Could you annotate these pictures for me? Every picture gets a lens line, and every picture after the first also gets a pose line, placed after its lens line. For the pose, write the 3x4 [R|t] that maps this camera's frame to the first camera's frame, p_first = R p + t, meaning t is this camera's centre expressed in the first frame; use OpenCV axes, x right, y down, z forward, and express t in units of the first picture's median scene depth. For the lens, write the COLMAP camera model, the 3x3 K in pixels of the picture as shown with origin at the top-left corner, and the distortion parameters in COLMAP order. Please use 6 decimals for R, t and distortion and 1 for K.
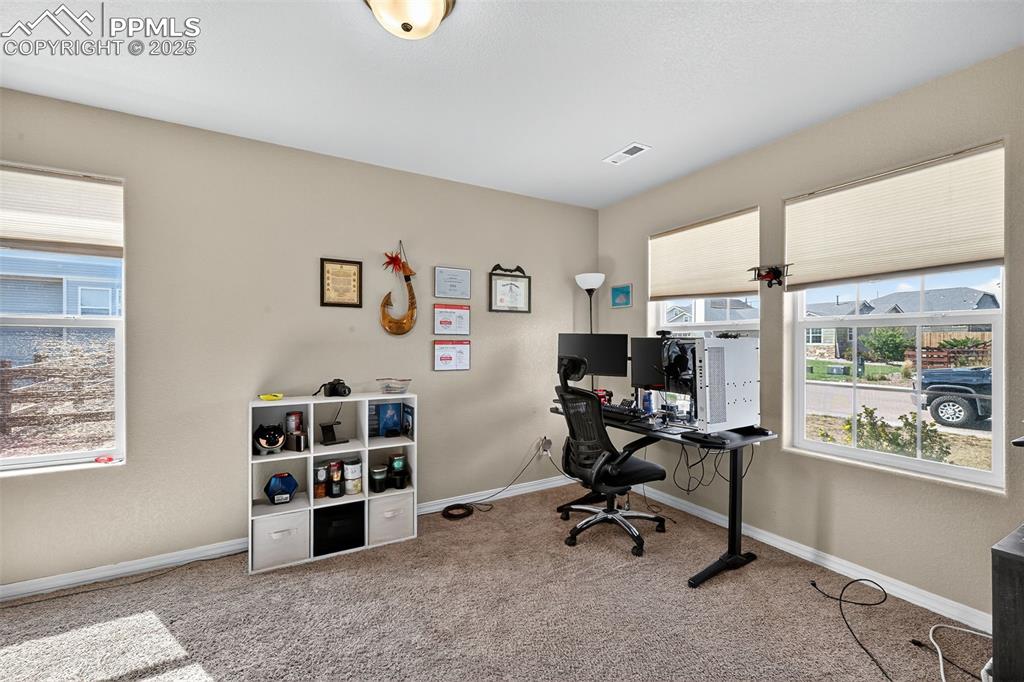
lens RADIAL K [[426.4, 0, 512.0], [0, 426.4, 341.0], [0, 0, 1]] dist [0.000707, 0.000168]
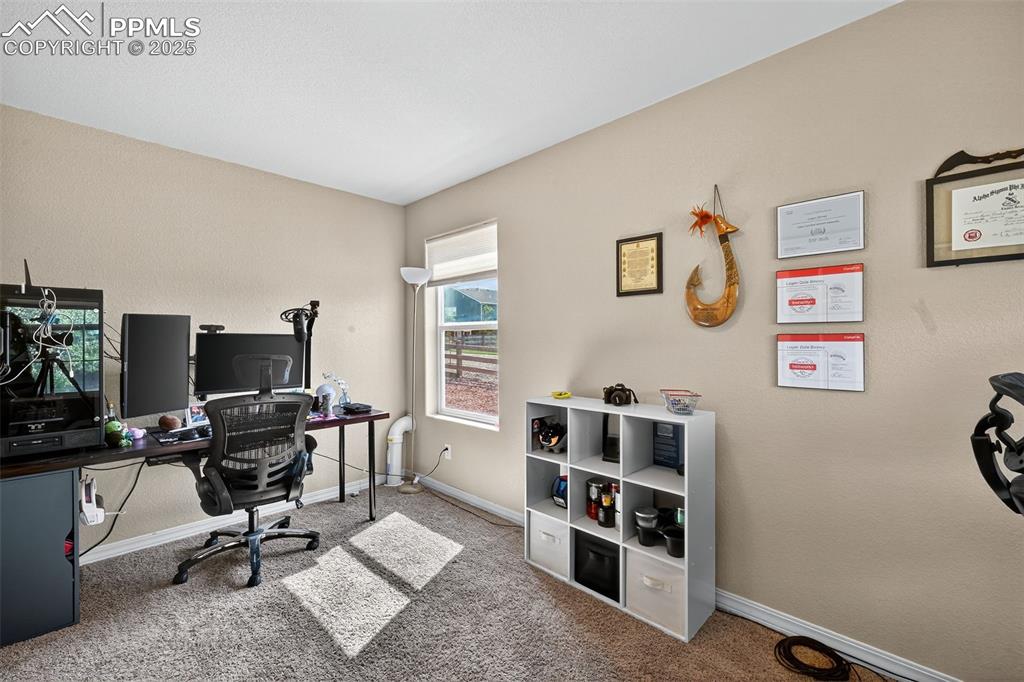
lens RADIAL K [[426.4, 0, 512.0], [0, 426.4, 341.0], [0, 0, 1]] dist [0.000707, 0.000168]
pose [[0.271740, -0.001564, -0.962370, 0.302699], [0.010629, 0.999943, 0.001376, 0.003170], [0.962312, -0.010603, 0.271741, 0.539964]]
